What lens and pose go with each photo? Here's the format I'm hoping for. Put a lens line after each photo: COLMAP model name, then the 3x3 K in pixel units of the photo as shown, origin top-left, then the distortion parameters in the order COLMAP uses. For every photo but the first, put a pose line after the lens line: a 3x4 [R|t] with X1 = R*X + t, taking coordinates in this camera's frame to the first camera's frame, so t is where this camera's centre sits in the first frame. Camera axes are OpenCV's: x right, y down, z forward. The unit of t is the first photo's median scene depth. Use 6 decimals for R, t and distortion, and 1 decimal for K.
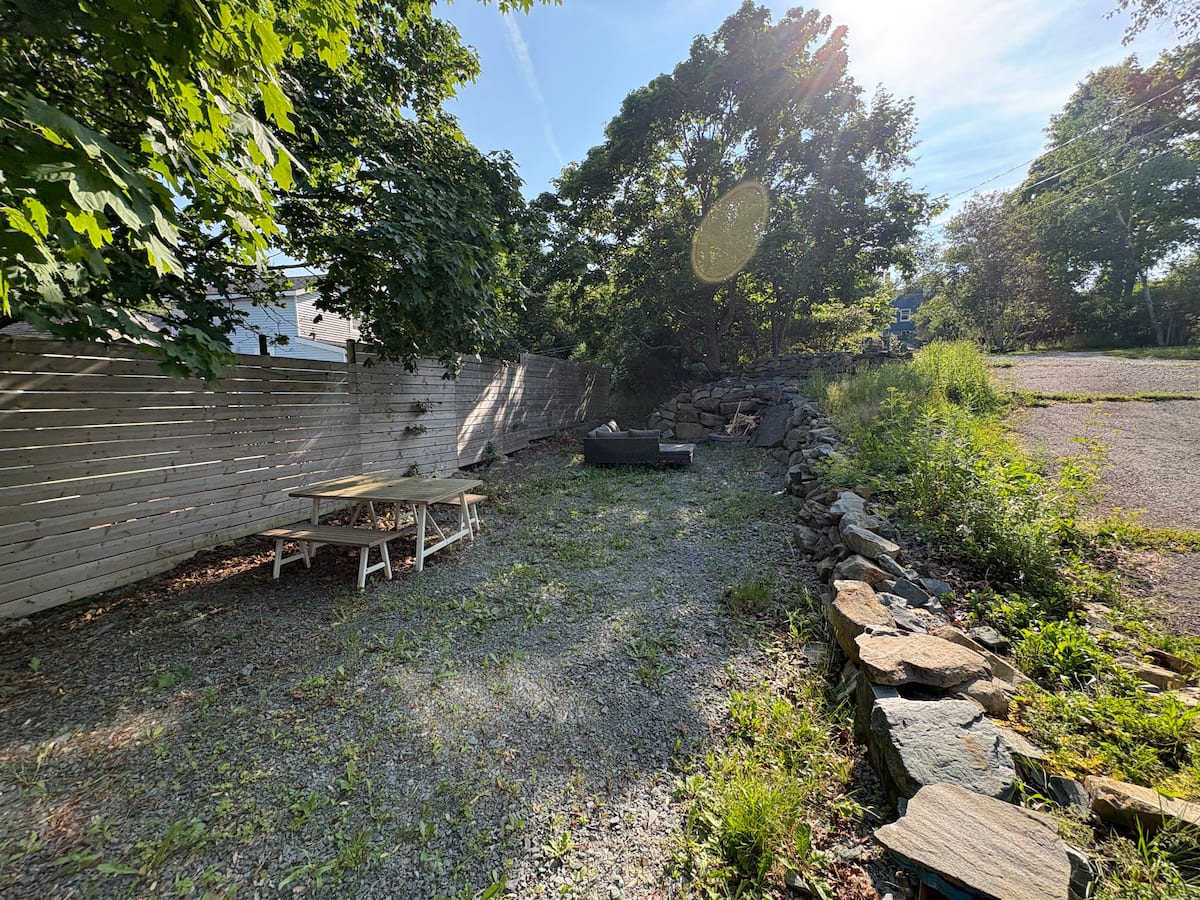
lens RADIAL K [[483.7, 0, 602.2], [0, 483.7, 450.4], [0, 0, 1]] dist [-0.004166, -0.000187]
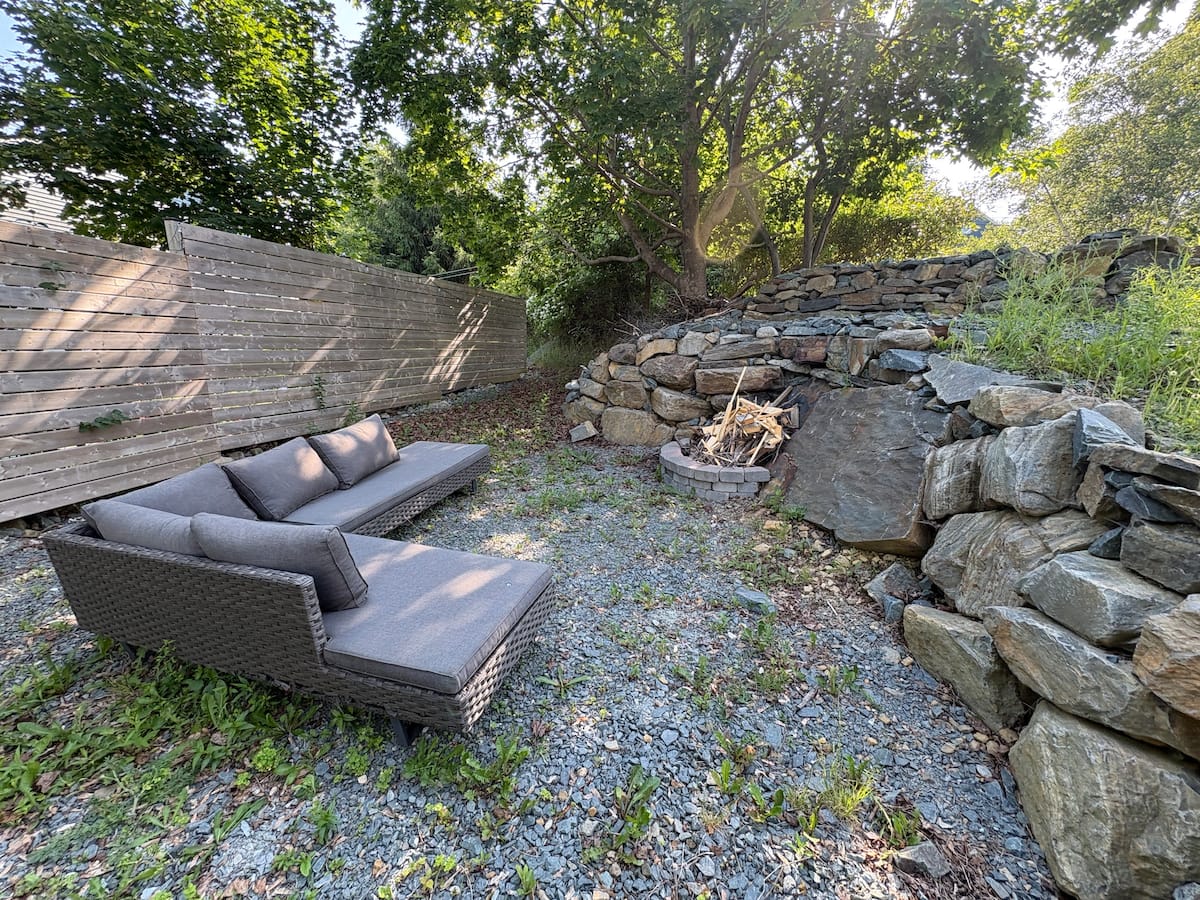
lens RADIAL K [[483.7, 0, 596.8], [0, 483.7, 448.8], [0, 0, 1]] dist [-0.004166, -0.000187]
pose [[0.999792, 0.019812, 0.004797, 0.153807], [-0.020195, 0.994709, 0.100729, -0.067408], [-0.002776, -0.100805, 0.994902, 0.559220]]
